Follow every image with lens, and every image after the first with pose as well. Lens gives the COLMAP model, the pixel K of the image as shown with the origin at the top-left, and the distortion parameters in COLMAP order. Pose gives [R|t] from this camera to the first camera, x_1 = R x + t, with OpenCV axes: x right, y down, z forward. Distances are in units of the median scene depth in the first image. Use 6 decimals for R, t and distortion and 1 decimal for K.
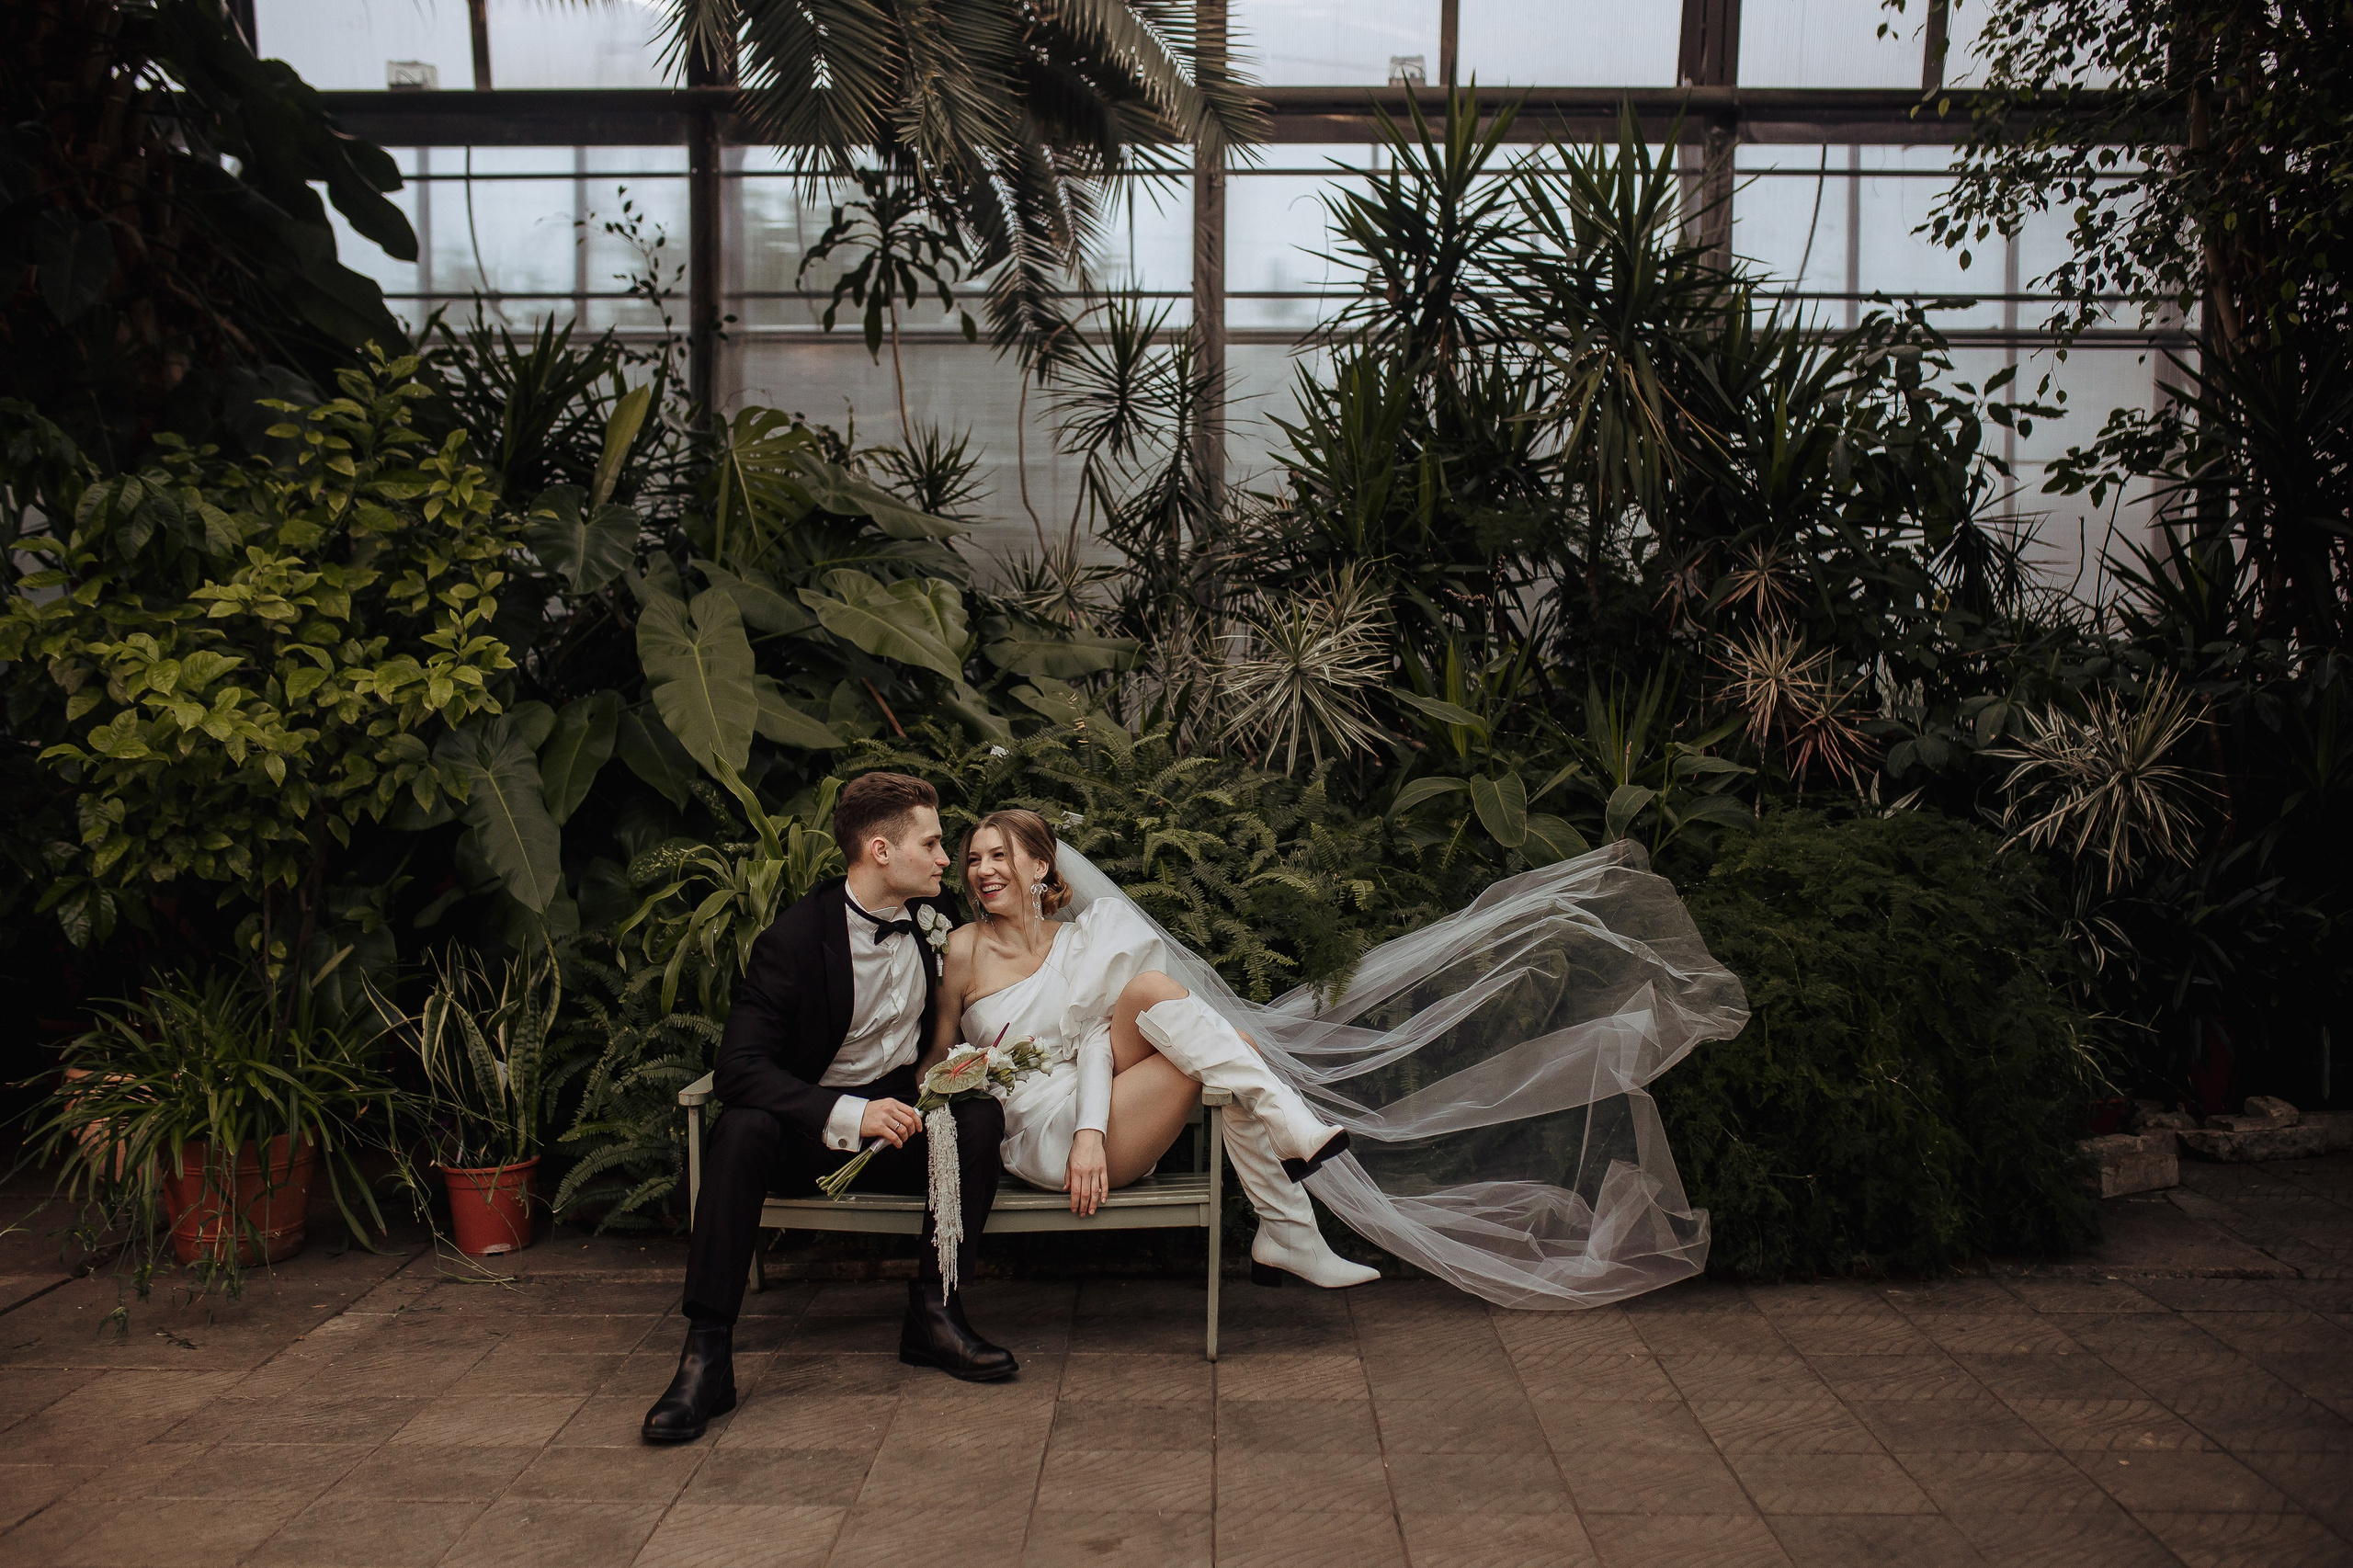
lens RADIAL K [[2246.6, 0, 1174.7], [0, 2246.6, 792.2], [0, 0, 1]] dist [-0.028425, 0.000000]
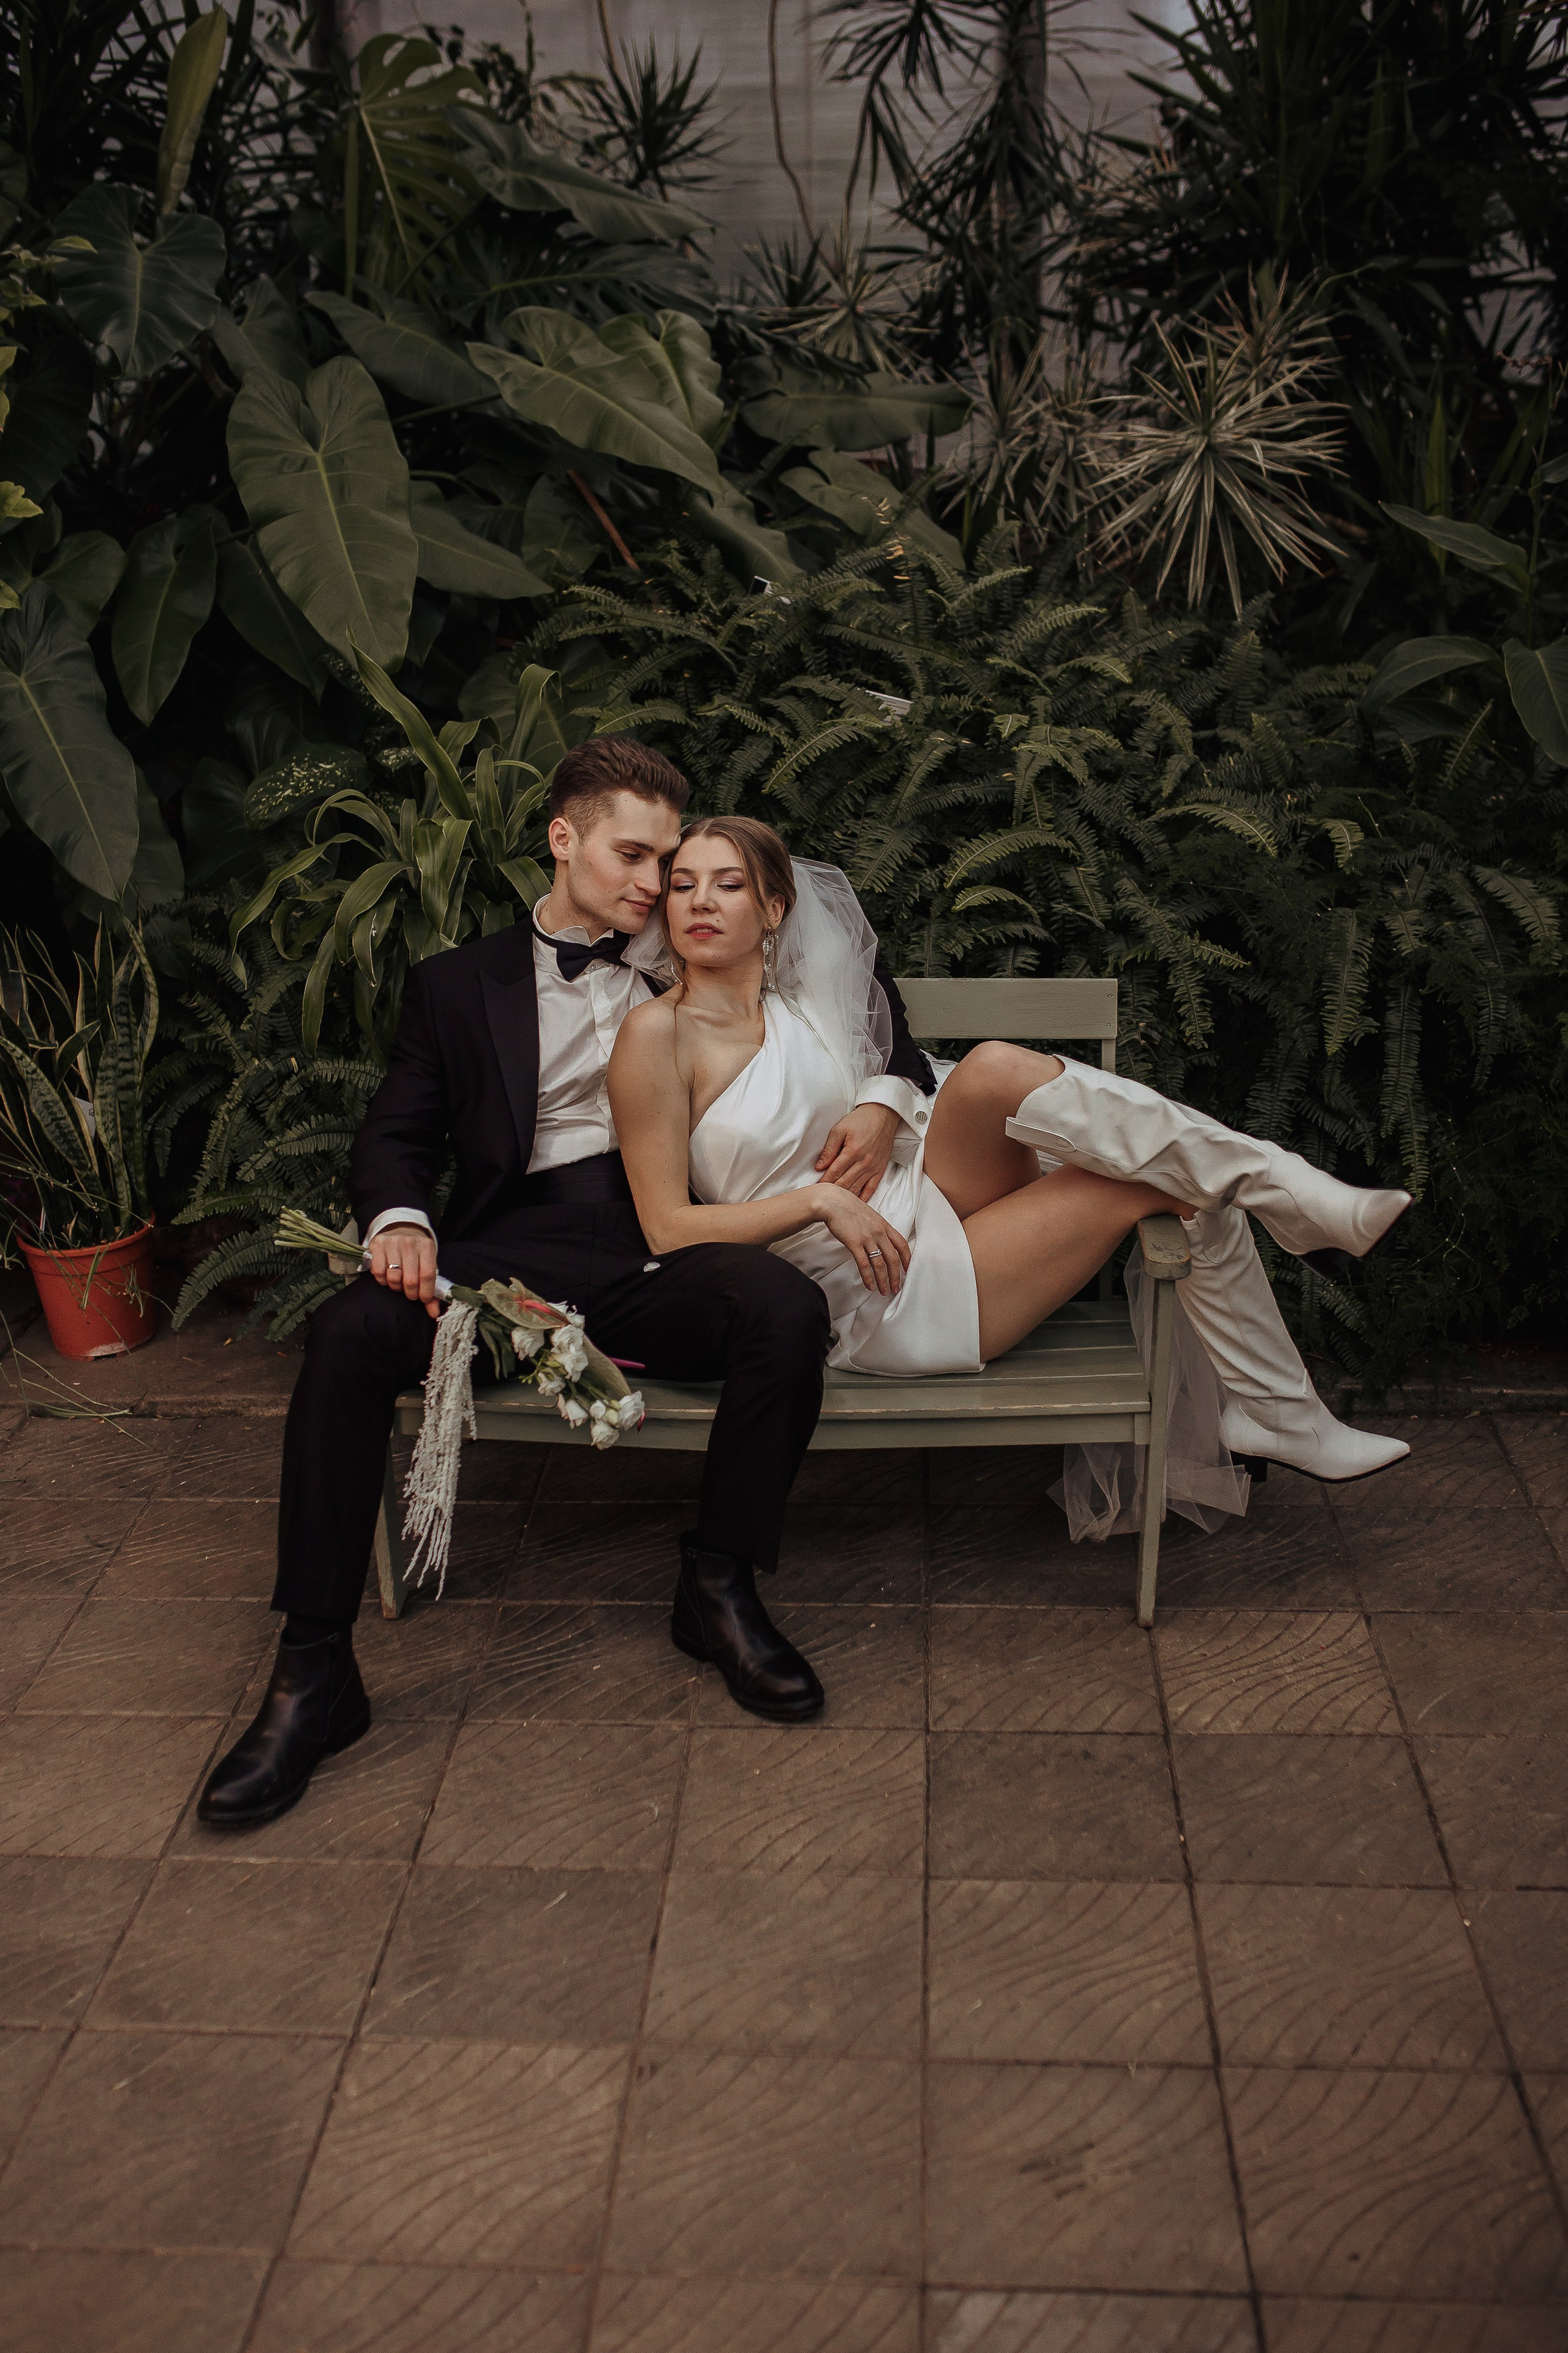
lens RADIAL K [[2346.1, 0, 771.7], [0, 2346.1, 1171.2], [0, 0, 1]] dist [-0.032073, 0.000000]
pose [[0.998608, -0.003362, -0.052645, -0.046811], [0.019454, 0.951100, 0.308271, -0.076193], [0.049034, -0.308866, 0.949841, 0.299506]]
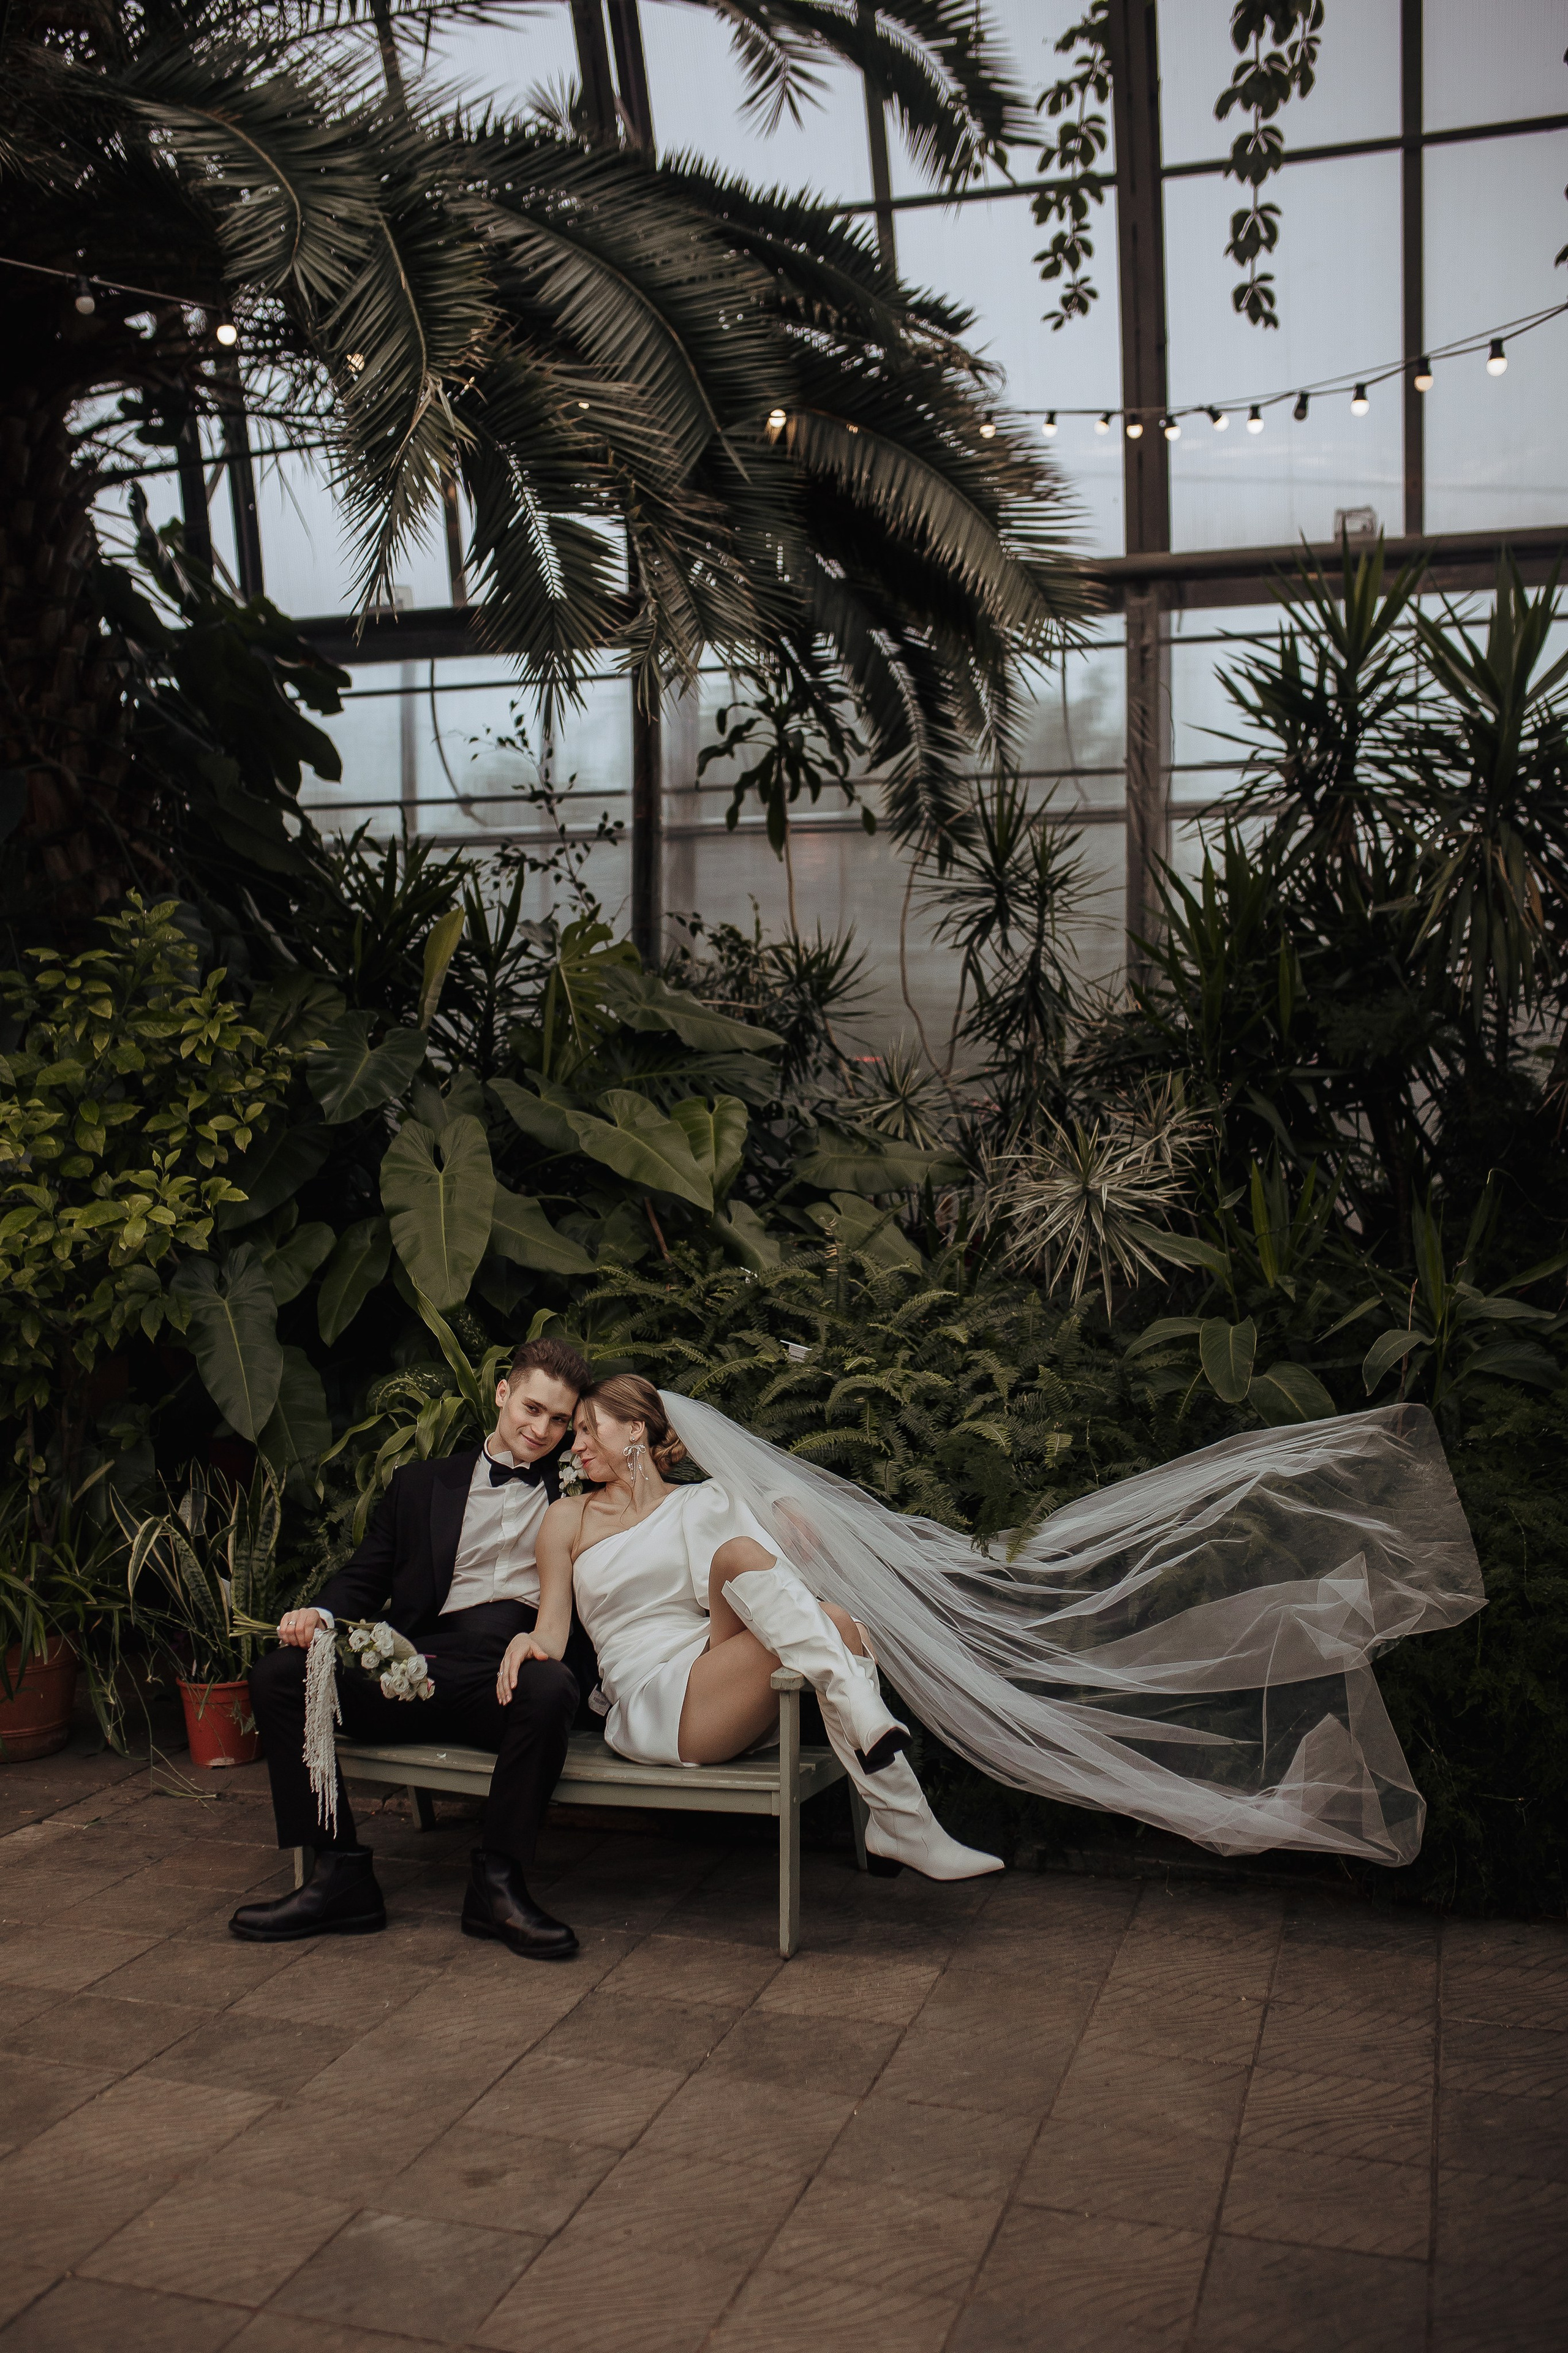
lens RADIAL K [[2246.4, 0, 777.8], [0, 2246.4, 1181.1], [0, 0, 1]] dist [-0.028425, 0.000000]
pose [[0.961256, 0.004999, -0.275612, 0.219938], [-0.010549, 0.999770, -0.018658, -0.046037], [0.275456, 0.020843, 0.961088, 0.067889]]
